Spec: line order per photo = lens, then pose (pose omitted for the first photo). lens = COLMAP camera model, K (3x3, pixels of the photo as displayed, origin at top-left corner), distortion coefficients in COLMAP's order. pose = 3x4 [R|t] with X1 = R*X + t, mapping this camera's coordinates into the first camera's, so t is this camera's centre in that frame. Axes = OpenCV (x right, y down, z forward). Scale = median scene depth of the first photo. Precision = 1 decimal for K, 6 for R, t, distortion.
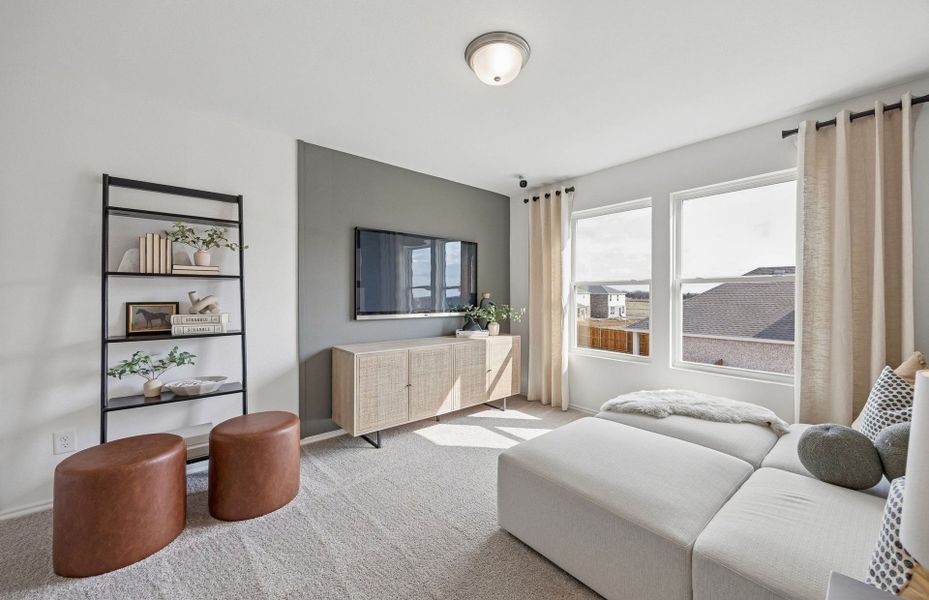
lens RADIAL K [[357.3, 0, 464.5], [0, 357.3, 300.0], [0, 0, 1]] dist [-0.000078, -0.000039]
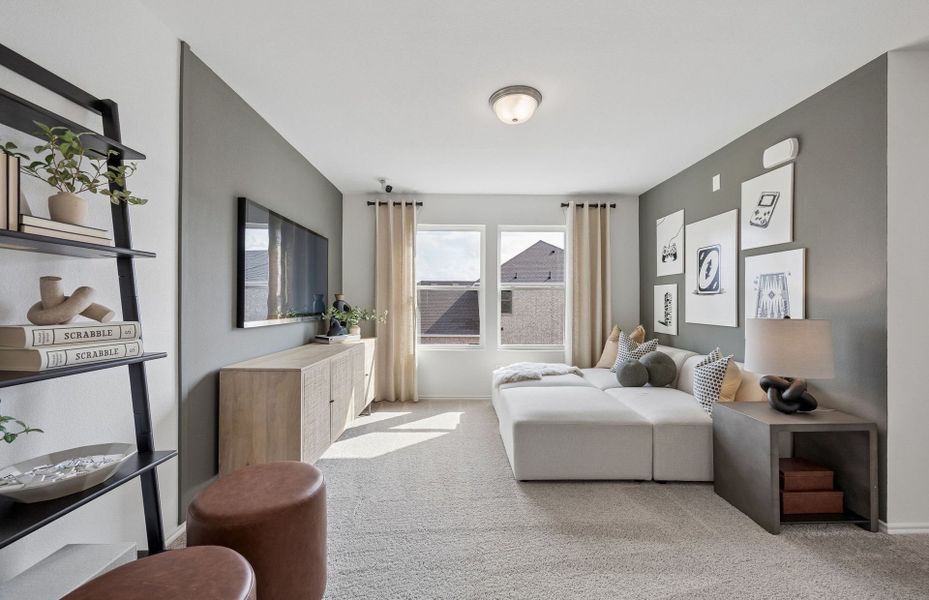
lens RADIAL K [[364.0, 0, 462.4], [0, 364.0, 303.0], [0, 0, 1]] dist [0.000519, 0.000054]
pose [[0.631482, 0.000590, 0.775390, -0.576105], [0.007770, 0.999945, -0.007089, 0.014273], [-0.775351, 0.010502, 0.631443, 0.198189]]
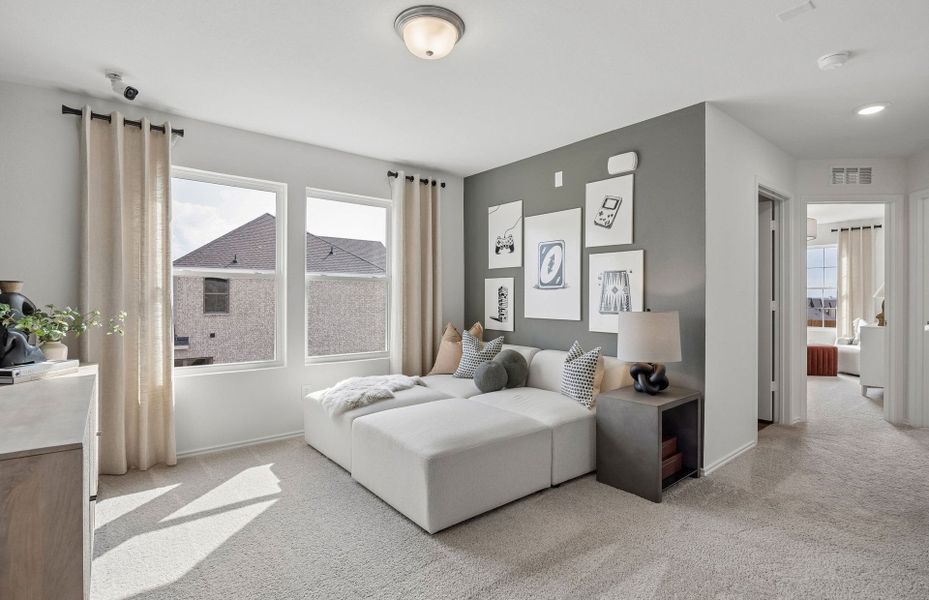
lens RADIAL K [[449.9, 0, 473.0], [0, 449.9, 299.5], [0, 0, 1]] dist [-0.017556, 0.000002]
pose [[0.000175, -0.004530, 0.999990, -0.612863], [0.011948, 0.999918, 0.004528, 0.009974], [-0.999929, 0.011947, 0.000229, 0.509173]]
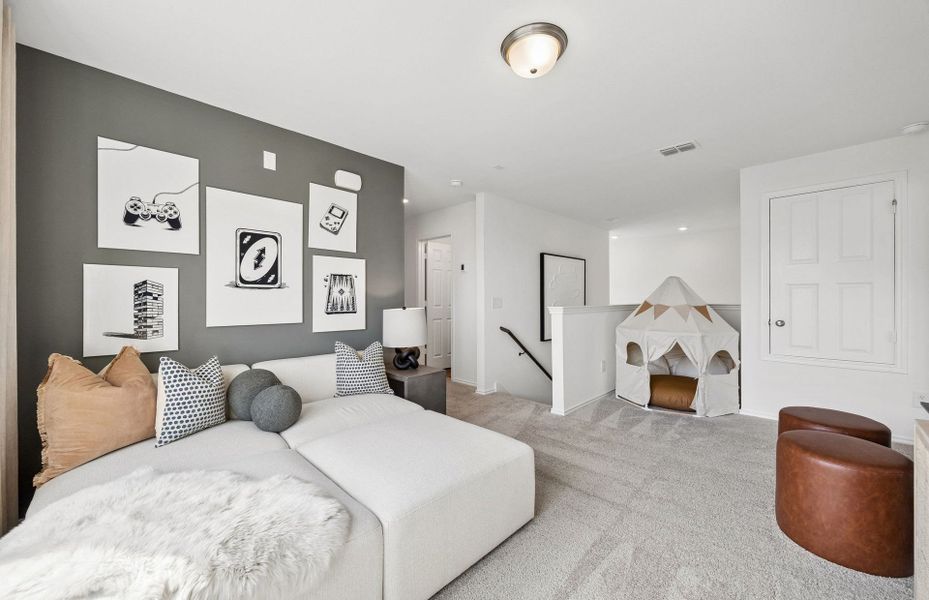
lens RADIAL K [[357.3, 0, 464.5], [0, 357.3, 300.0], [0, 0, 1]] dist [-0.000078, -0.000039]
pose [[-0.995645, 0.002512, -0.093189, 0.207228], [0.001015, 0.999870, 0.016101, 0.003197], [0.093217, 0.015936, -0.995518, 1.128080]]
